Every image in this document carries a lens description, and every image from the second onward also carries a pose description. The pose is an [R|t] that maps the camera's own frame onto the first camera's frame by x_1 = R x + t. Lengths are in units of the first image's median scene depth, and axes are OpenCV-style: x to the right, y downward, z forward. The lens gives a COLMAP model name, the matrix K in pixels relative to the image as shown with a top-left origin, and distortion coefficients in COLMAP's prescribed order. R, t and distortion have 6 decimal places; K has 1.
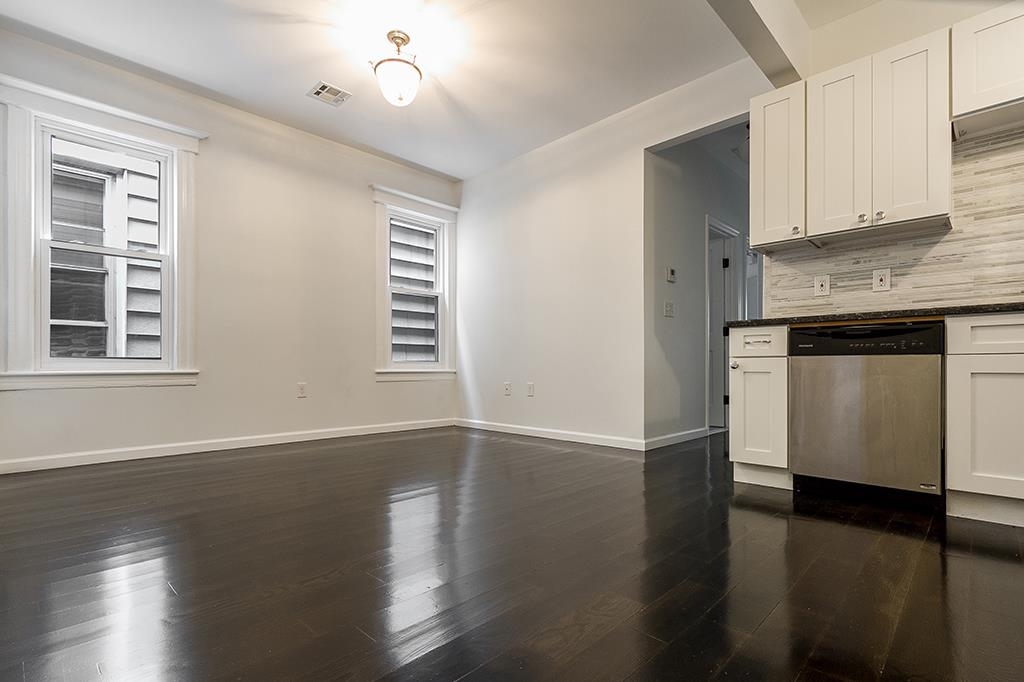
lens RADIAL K [[482.2, 0, 521.7], [0, 482.2, 362.2], [0, 0, 1]] dist [-0.001363, -0.000026]
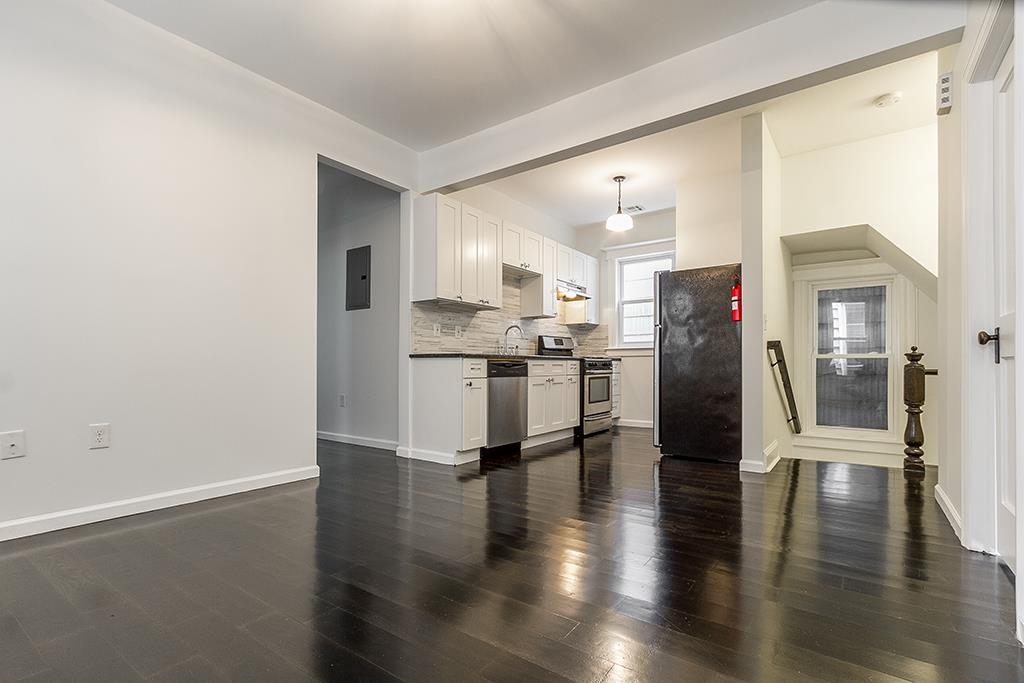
lens RADIAL K [[482.2, 0, 508.9], [0, 482.2, 362.7], [0, 0, 1]] dist [-0.001363, -0.000026]
pose [[-0.148776, 0.008921, 0.988831, -1.072186], [-0.007130, 0.999924, -0.010094, -0.046093], [-0.988845, -0.008552, -0.148701, 1.153351]]
